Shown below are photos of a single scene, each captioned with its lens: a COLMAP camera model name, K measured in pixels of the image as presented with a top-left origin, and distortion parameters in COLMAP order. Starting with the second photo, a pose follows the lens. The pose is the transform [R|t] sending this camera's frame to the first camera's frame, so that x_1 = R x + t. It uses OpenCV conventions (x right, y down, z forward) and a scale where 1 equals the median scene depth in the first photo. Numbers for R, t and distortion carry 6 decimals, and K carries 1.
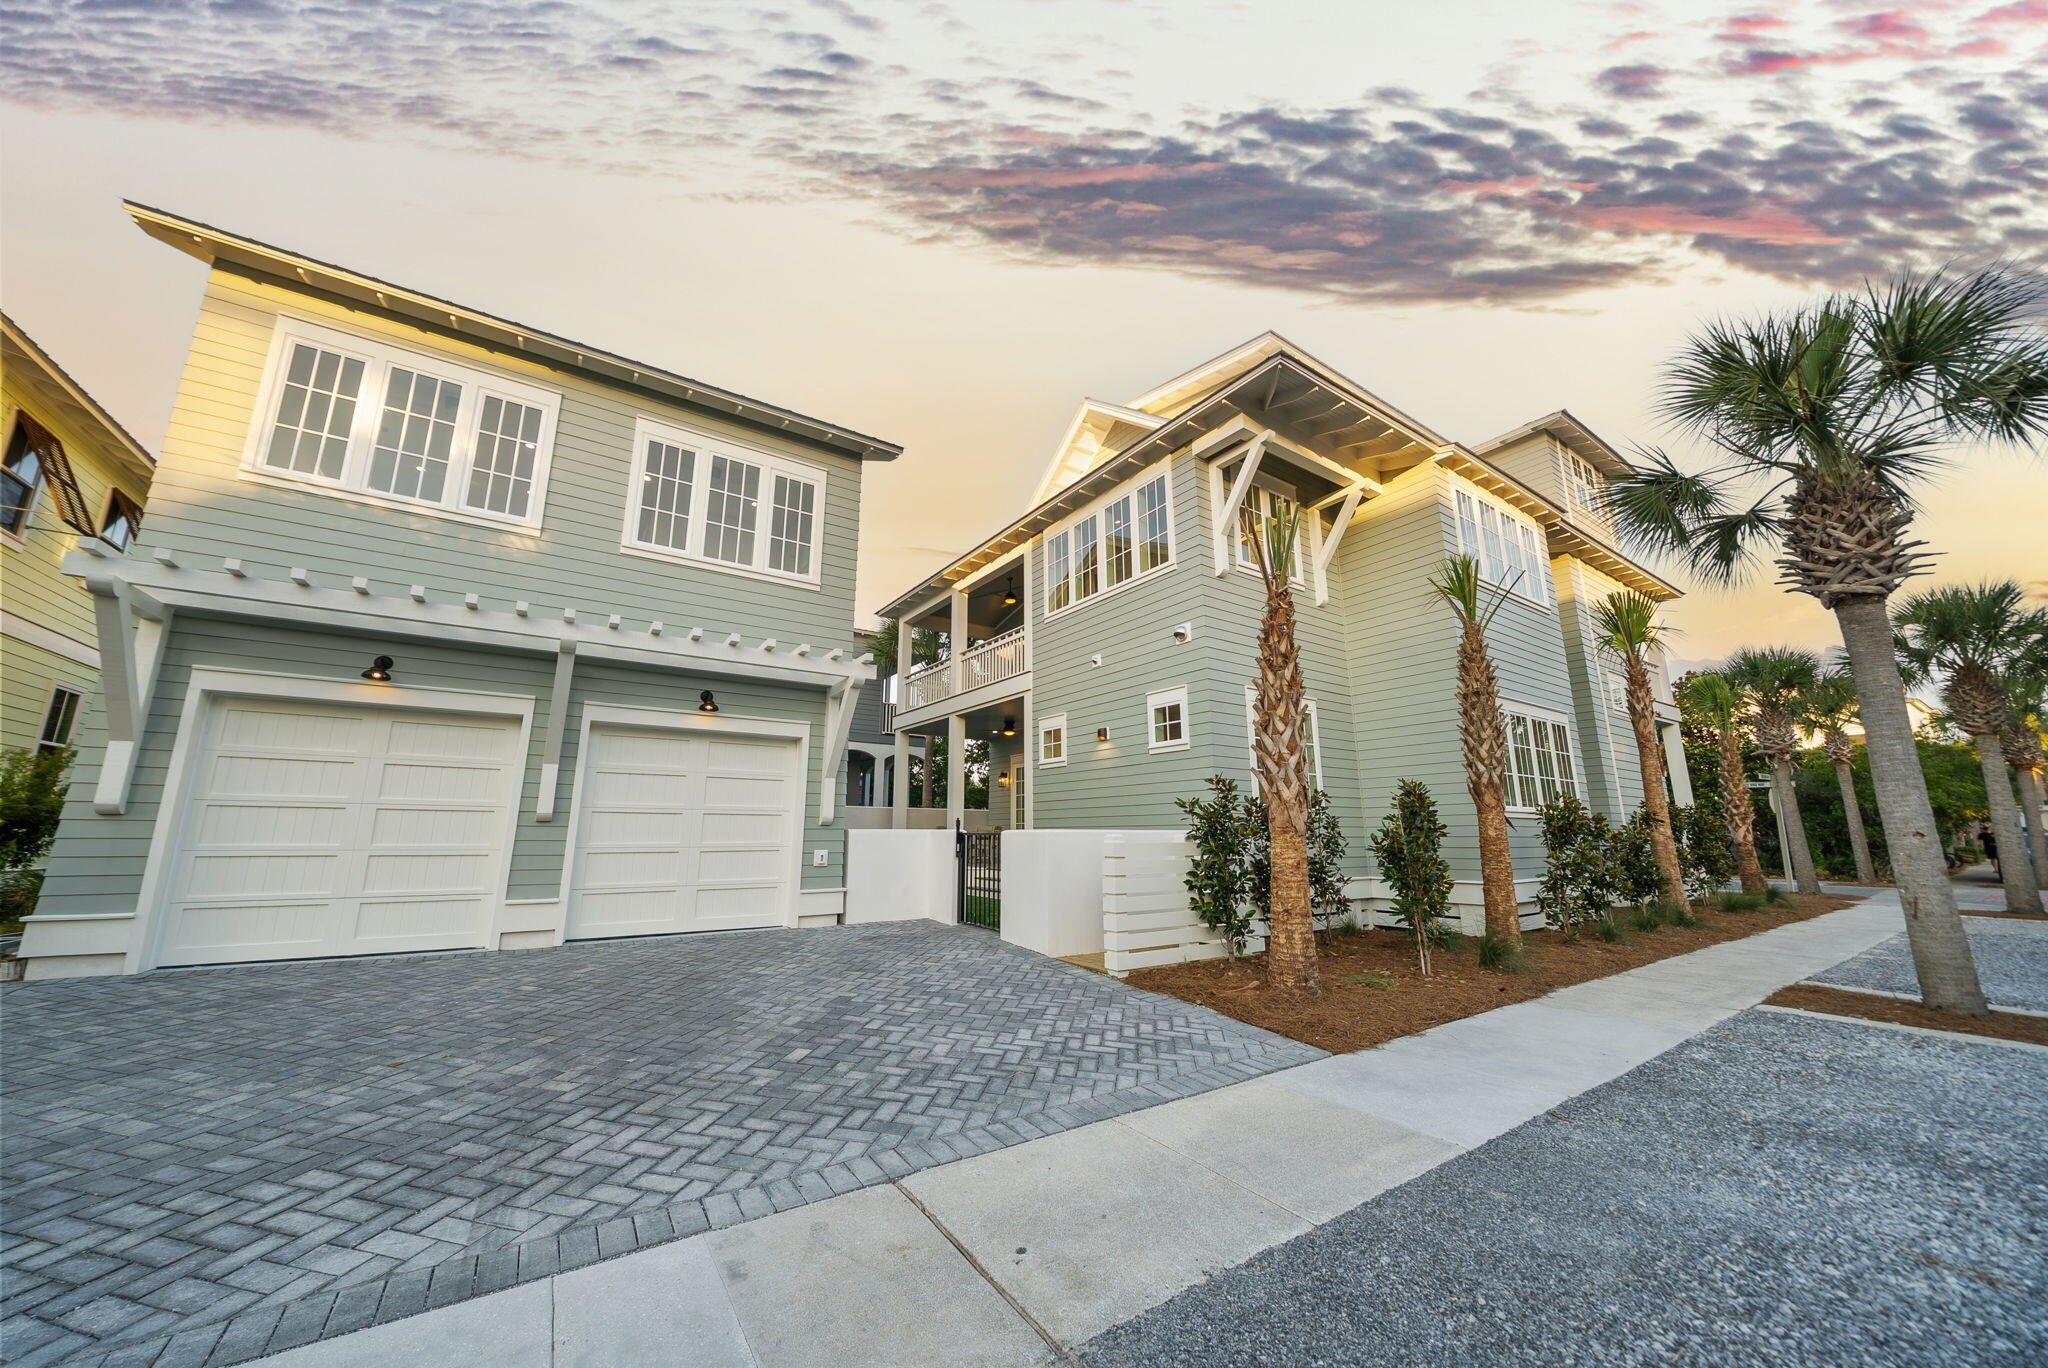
lens RADIAL K [[703.8, 0, 1004.5], [0, 703.8, 696.2], [0, 0, 1]] dist [-0.002709, 0.000230]
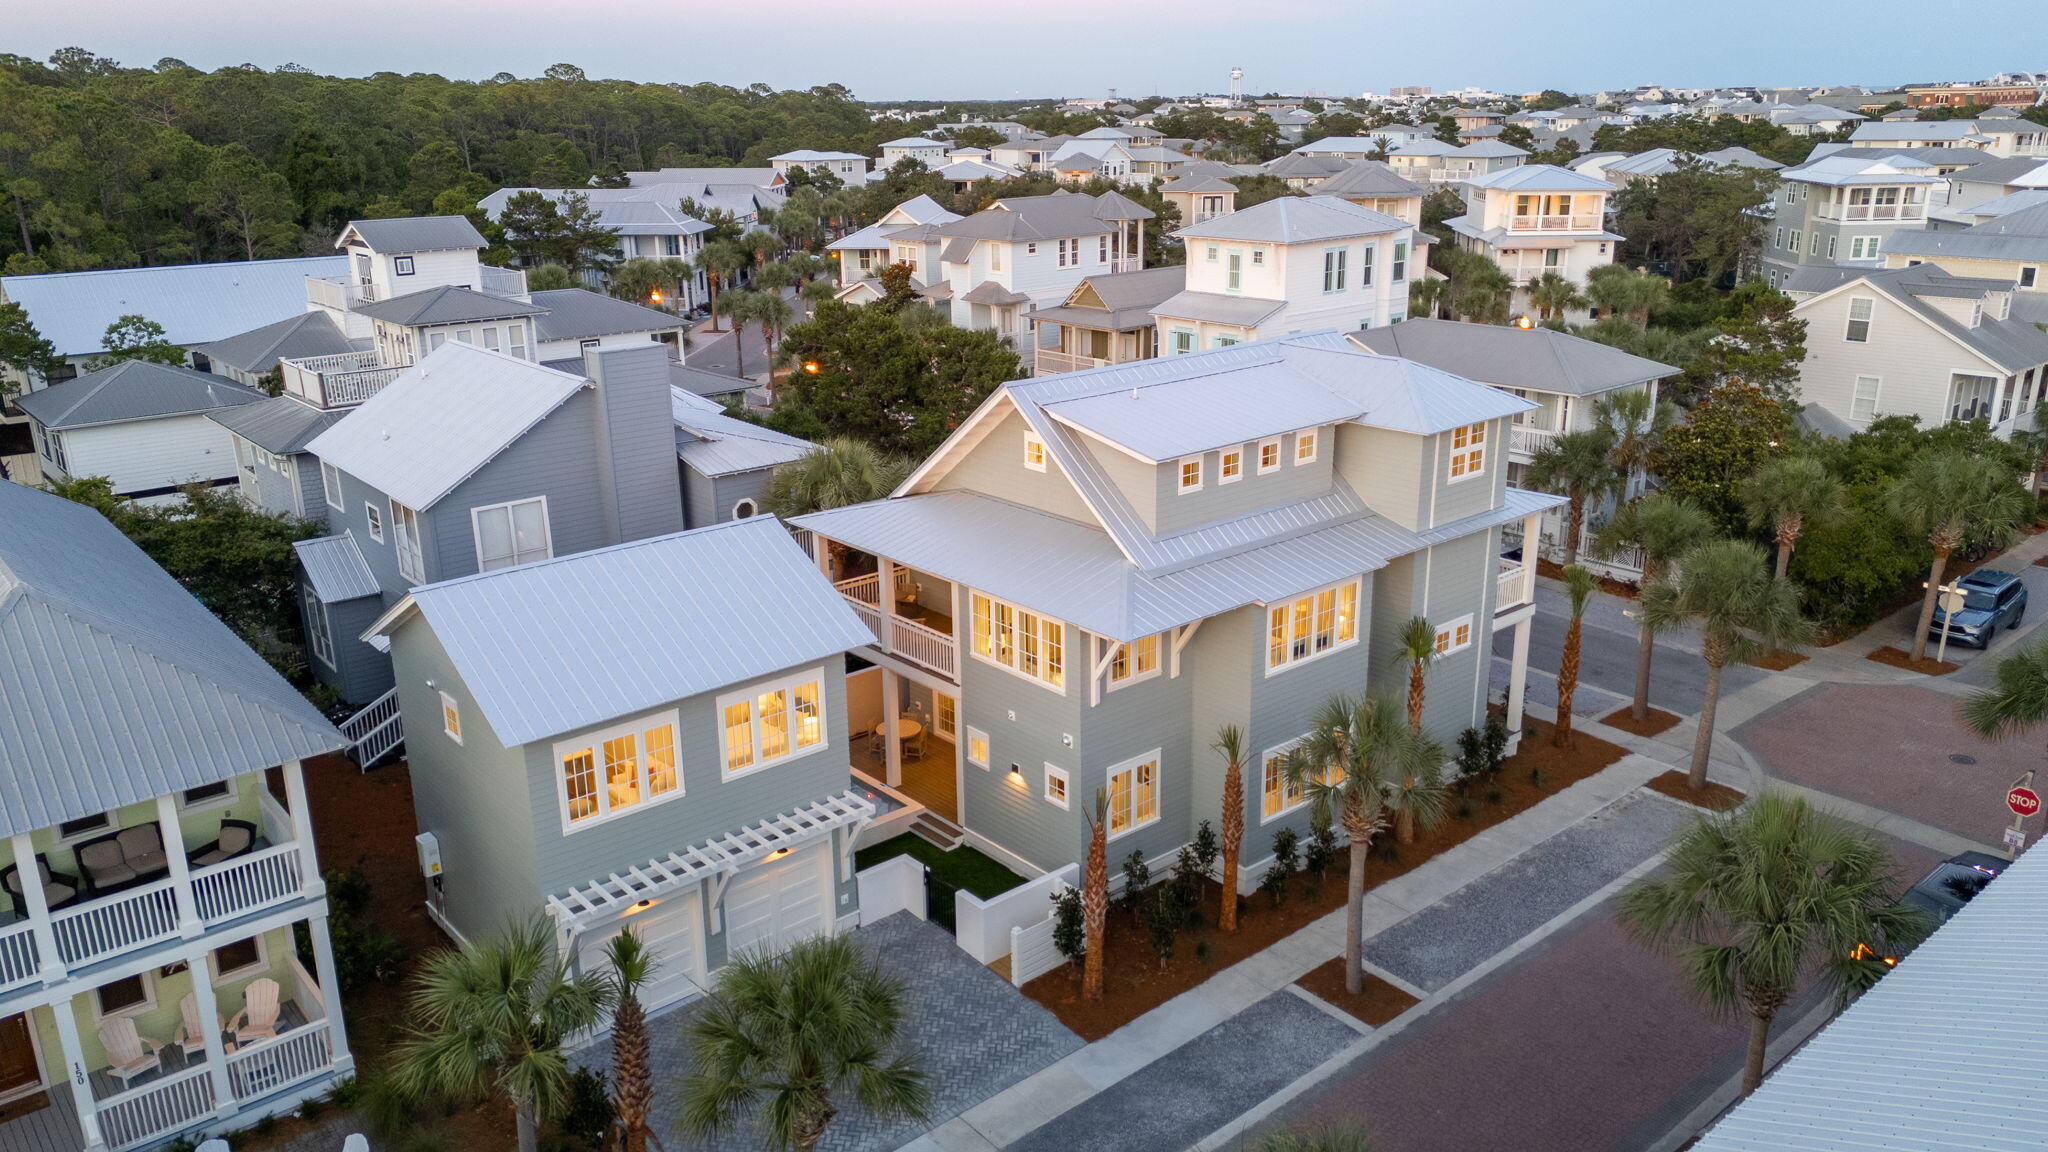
lens RADIAL K [[1509.7, 0, 1023.3], [0, 1509.7, 586.7], [0, 0, 1]] dist [0.064755, -0.057944]
pose [[0.991715, -0.054874, 0.116146, -0.219054], [-0.009397, 0.870752, 0.491633, -2.191963], [-0.128112, -0.488651, 0.863022, -1.792398]]
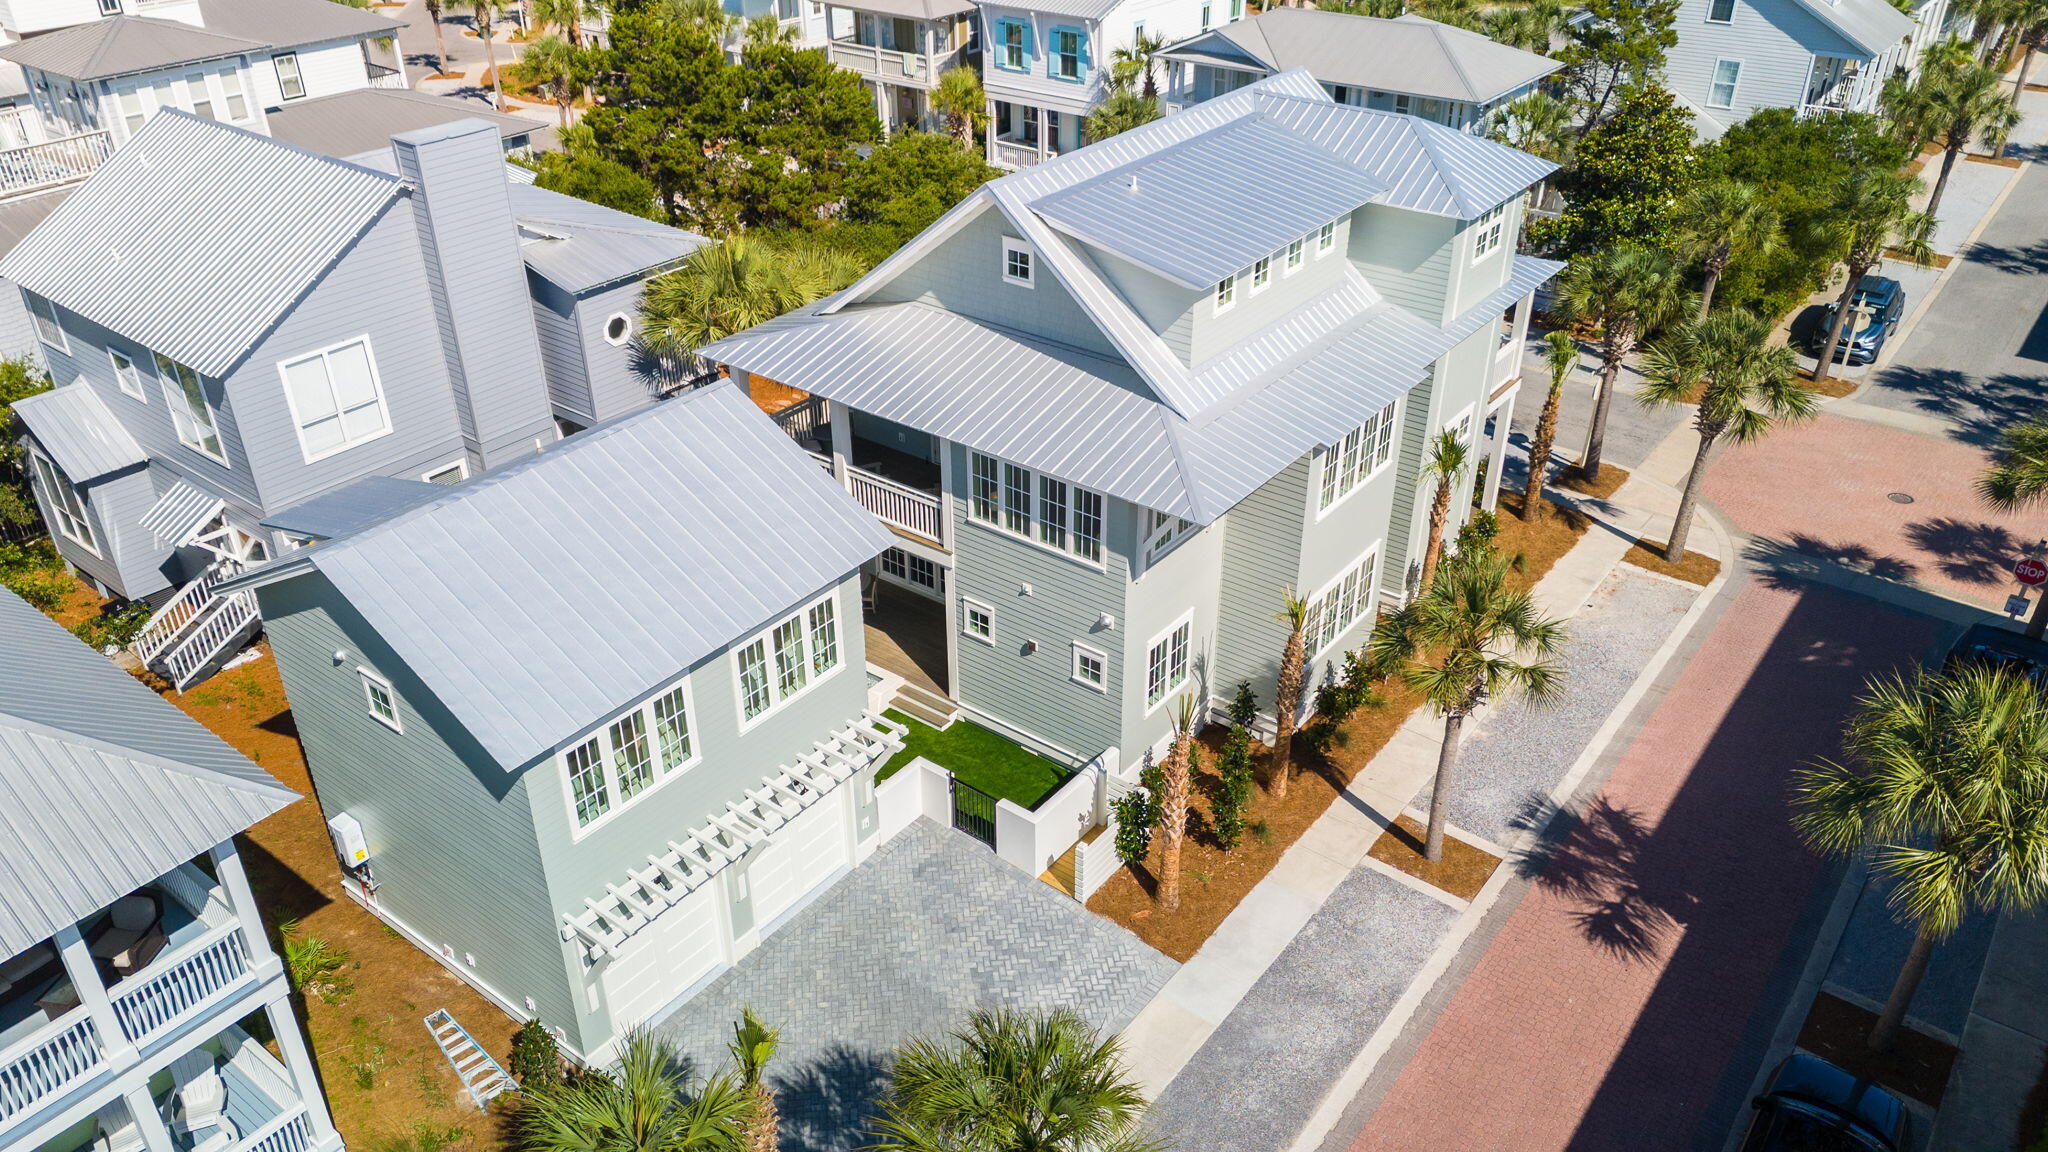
lens RADIAL K [[1509.7, 0, 1023.3], [0, 1509.7, 586.7], [0, 0, 1]] dist [0.064755, -0.057944]
pose [[0.943467, -0.177357, 0.280027, -0.741783], [-0.059364, 0.740742, 0.669162, -2.232868], [-0.326108, -0.647956, 0.688336, -0.925068]]
